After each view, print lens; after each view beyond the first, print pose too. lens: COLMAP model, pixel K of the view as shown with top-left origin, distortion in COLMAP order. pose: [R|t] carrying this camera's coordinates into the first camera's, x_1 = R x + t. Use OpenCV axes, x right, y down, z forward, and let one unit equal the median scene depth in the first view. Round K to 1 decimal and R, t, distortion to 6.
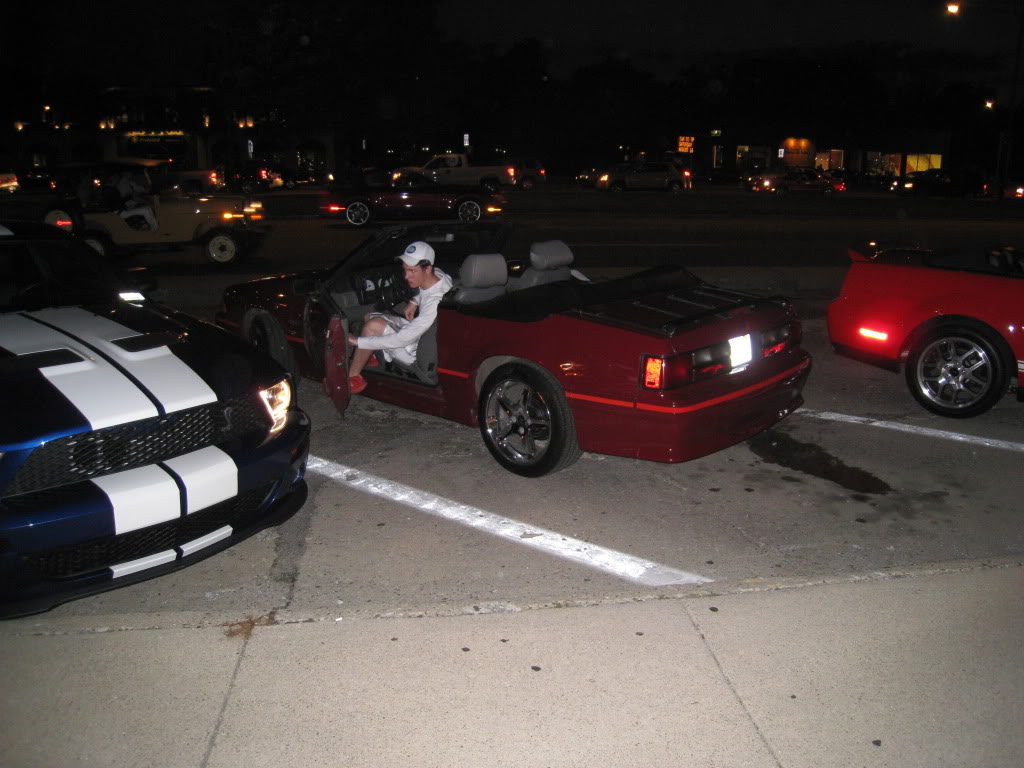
lens RADIAL K [[876.7, 0, 512.0], [0, 876.7, 384.0], [0, 0, 1]] dist [-0.160387, 0.138166]
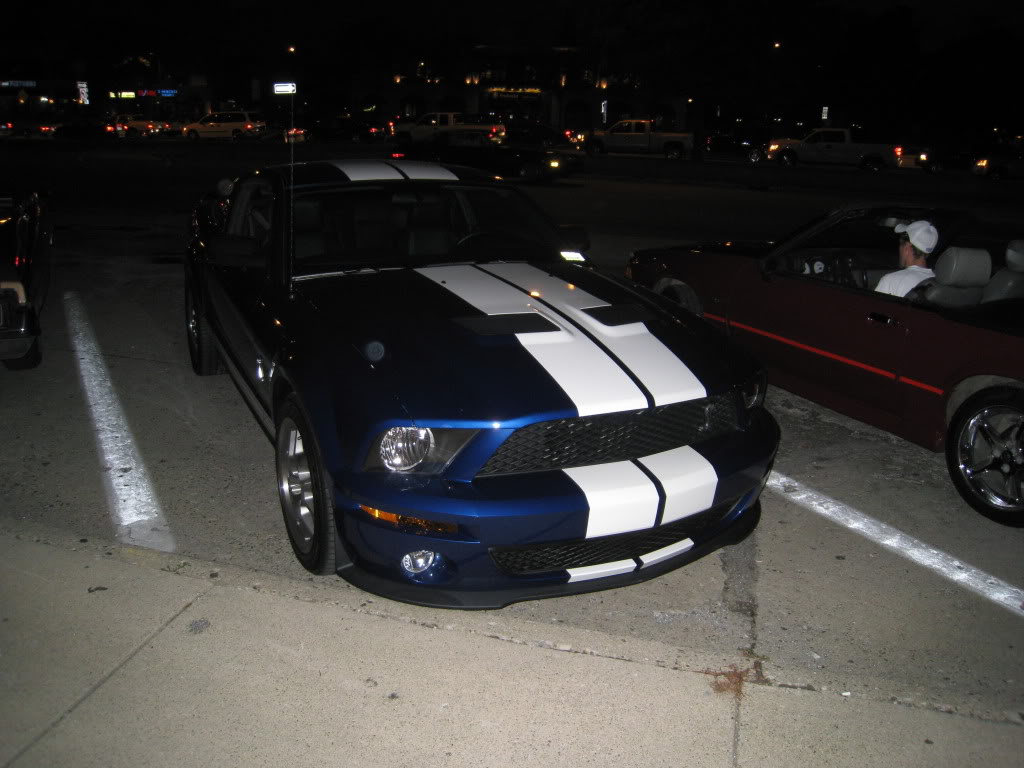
lens RADIAL K [[876.7, 0, 512.0], [0, 876.7, 384.0], [0, 0, 1]] dist [-0.160387, 0.138166]
pose [[0.925083, 0.141292, -0.352503, -0.207122], [-0.128081, 0.989907, 0.060652, -0.019529], [0.357515, -0.010960, 0.933843, 0.121154]]
